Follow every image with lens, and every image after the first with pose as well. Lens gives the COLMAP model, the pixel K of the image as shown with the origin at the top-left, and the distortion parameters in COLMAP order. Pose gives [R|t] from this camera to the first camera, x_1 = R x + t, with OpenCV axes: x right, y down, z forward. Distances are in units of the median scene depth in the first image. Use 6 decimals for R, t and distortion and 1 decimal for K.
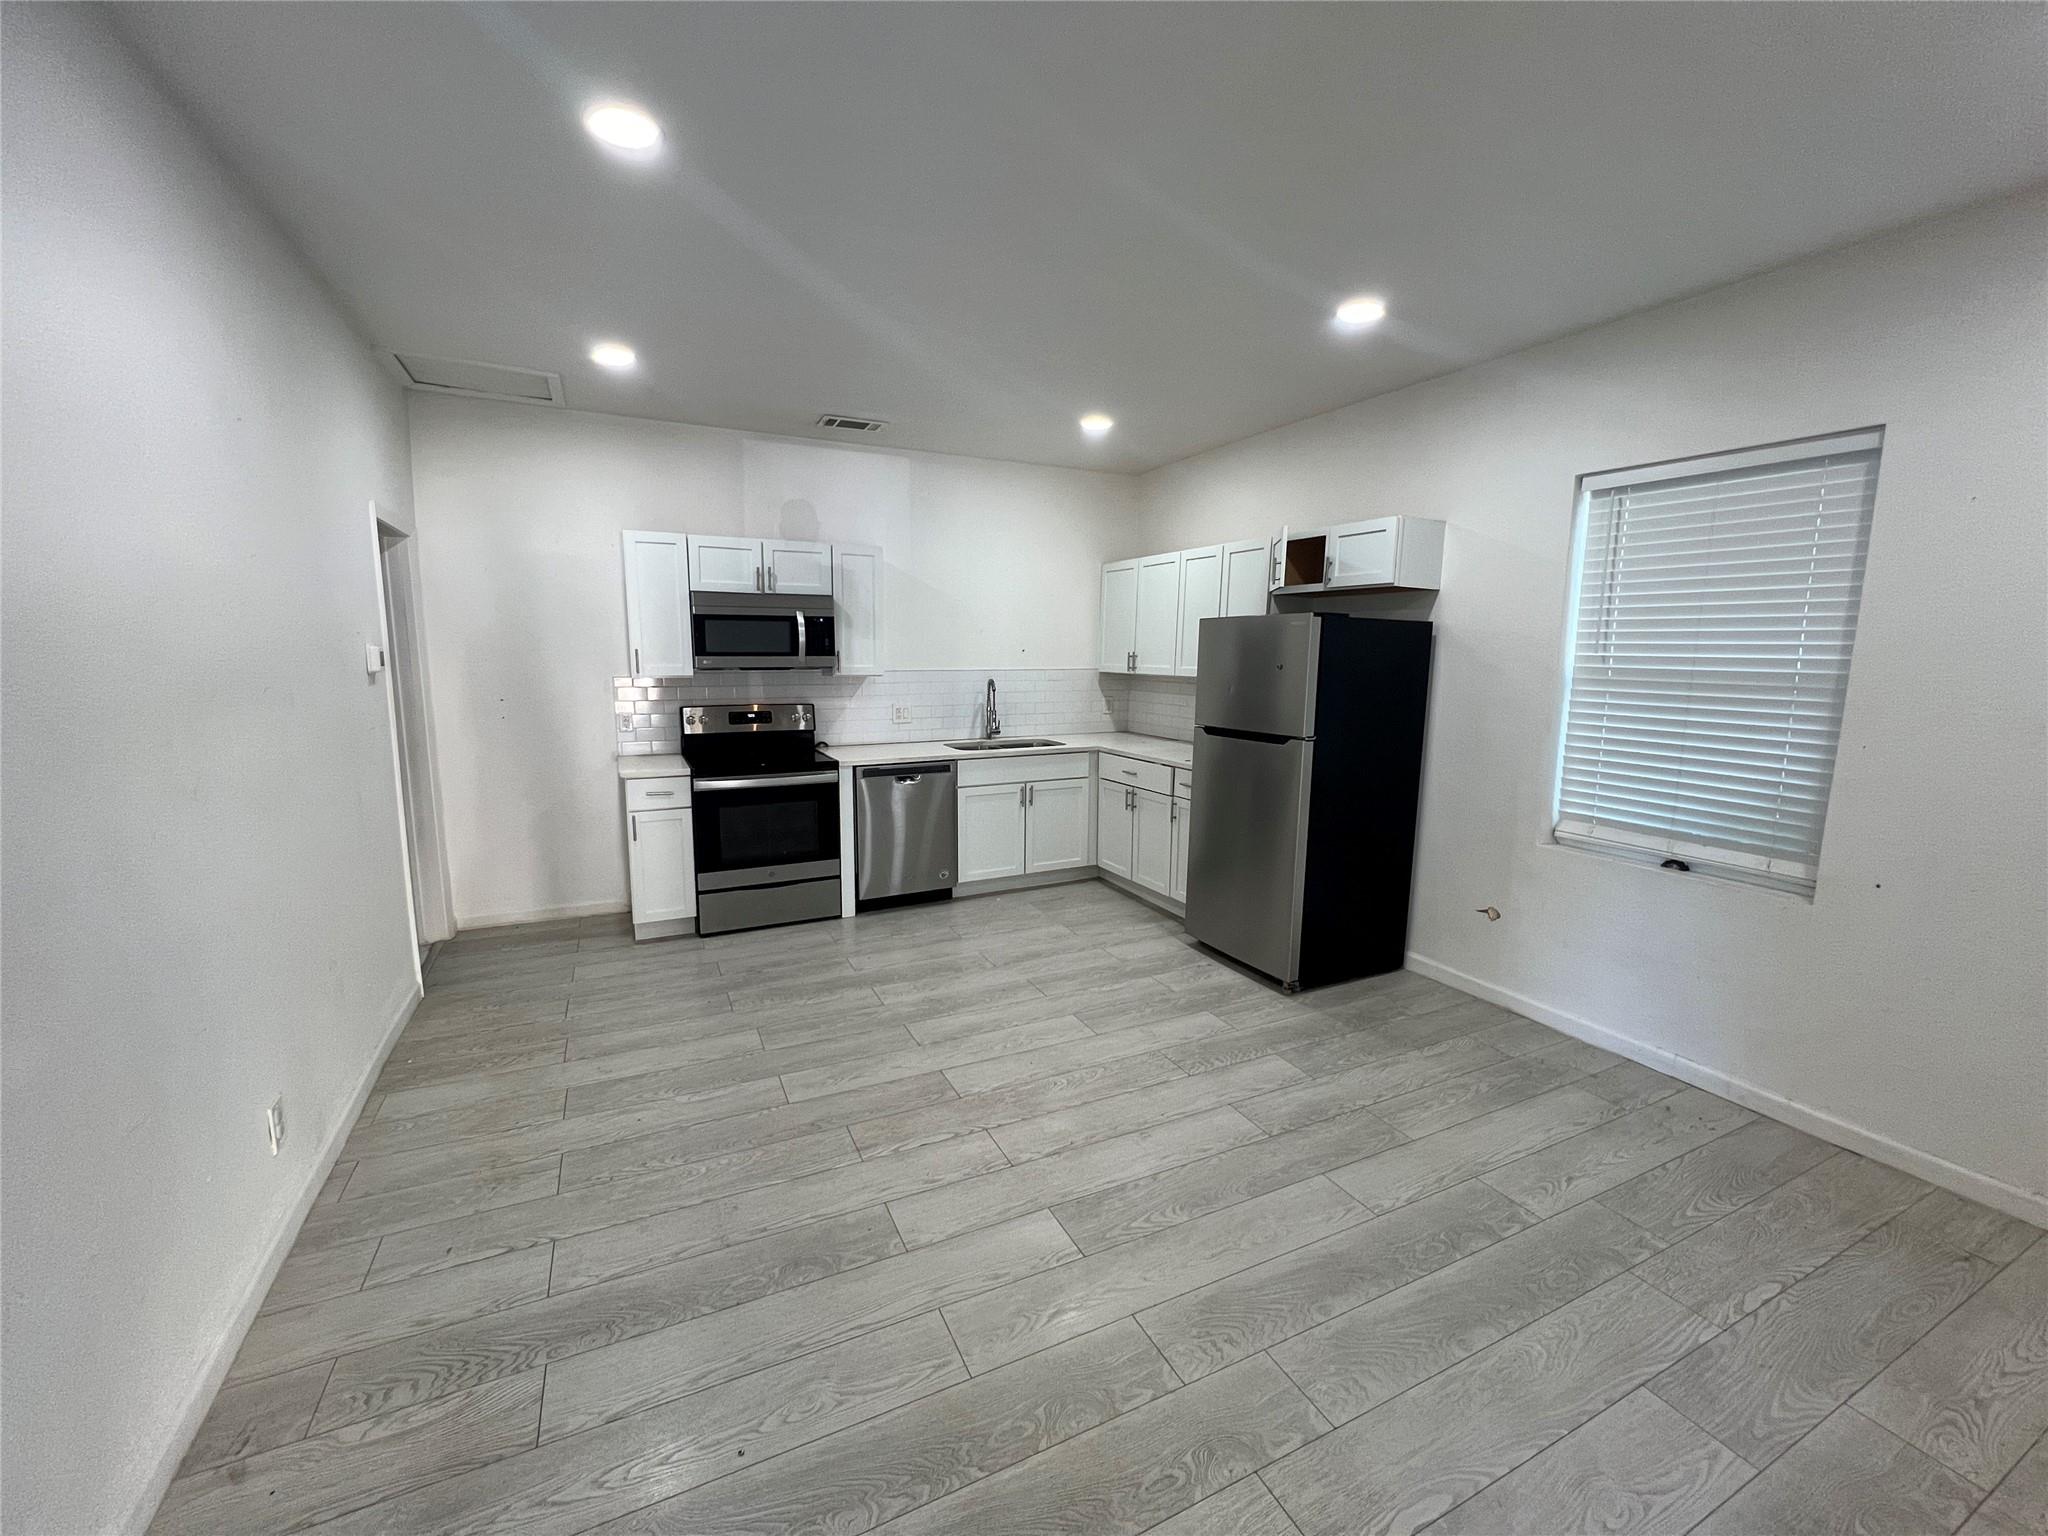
lens RADIAL K [[817.3, 0, 1018.3], [0, 817.3, 761.3], [0, 0, 1]] dist [-0.001561, -0.000409]
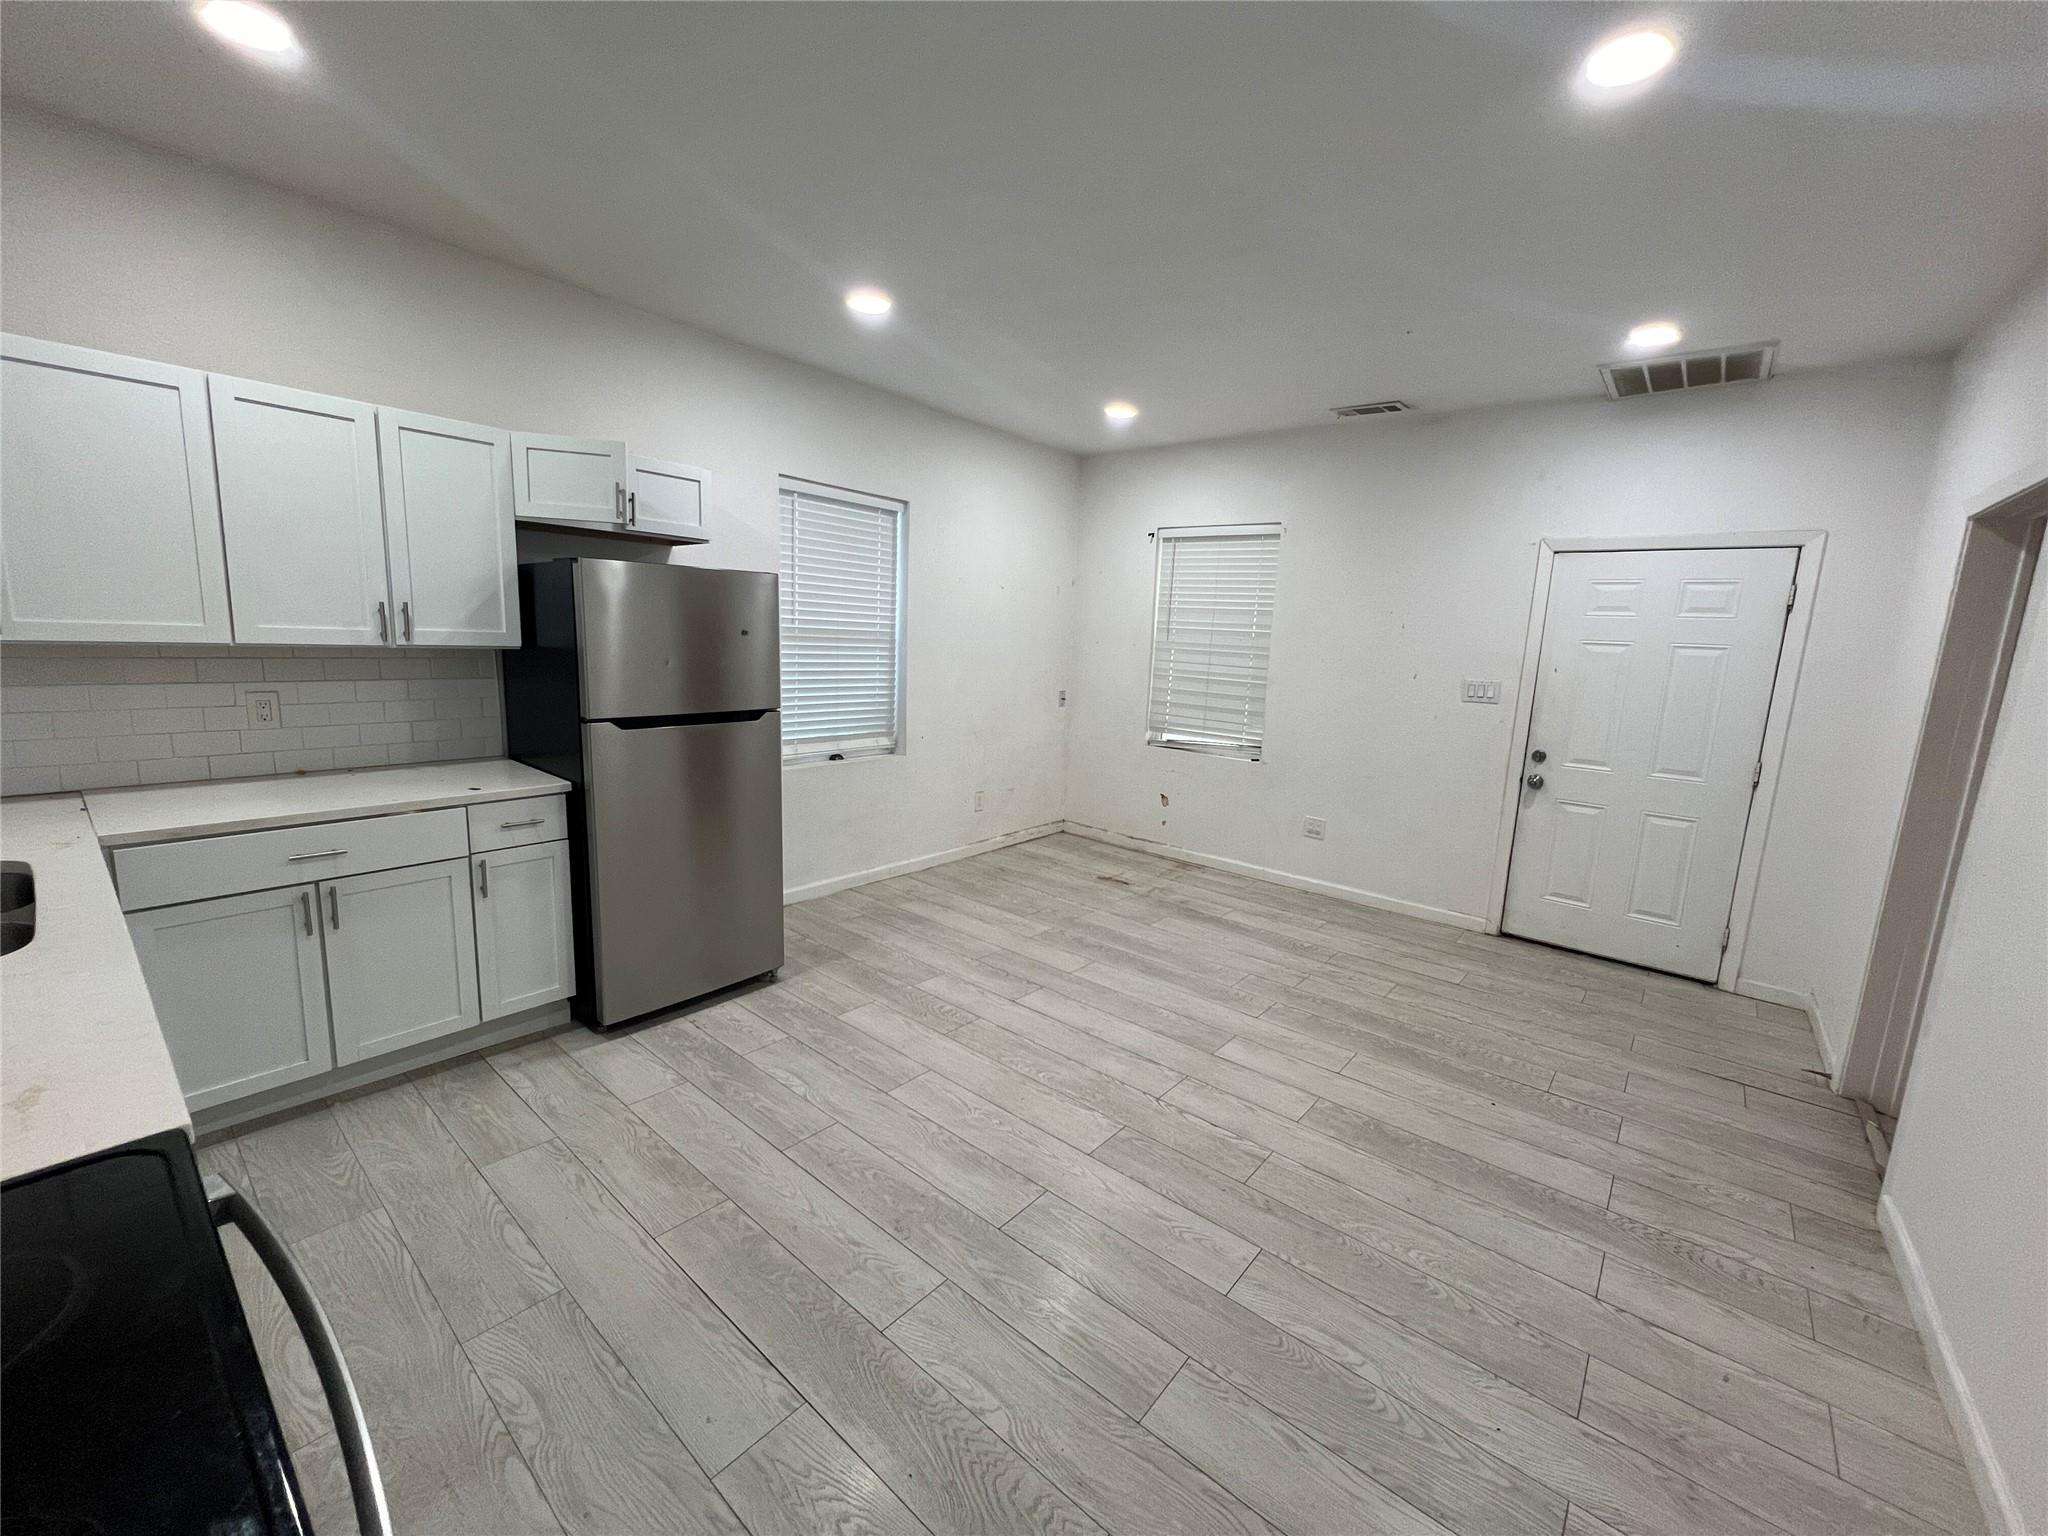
lens RADIAL K [[817.3, 0, 1018.3], [0, 817.3, 761.3], [0, 0, 1]] dist [-0.001561, -0.000409]
pose [[-0.408477, -0.173458, 0.896135, -0.533009], [0.074797, 0.972114, 0.222259, -0.135994], [-0.909699, 0.157815, -0.384113, 0.966112]]
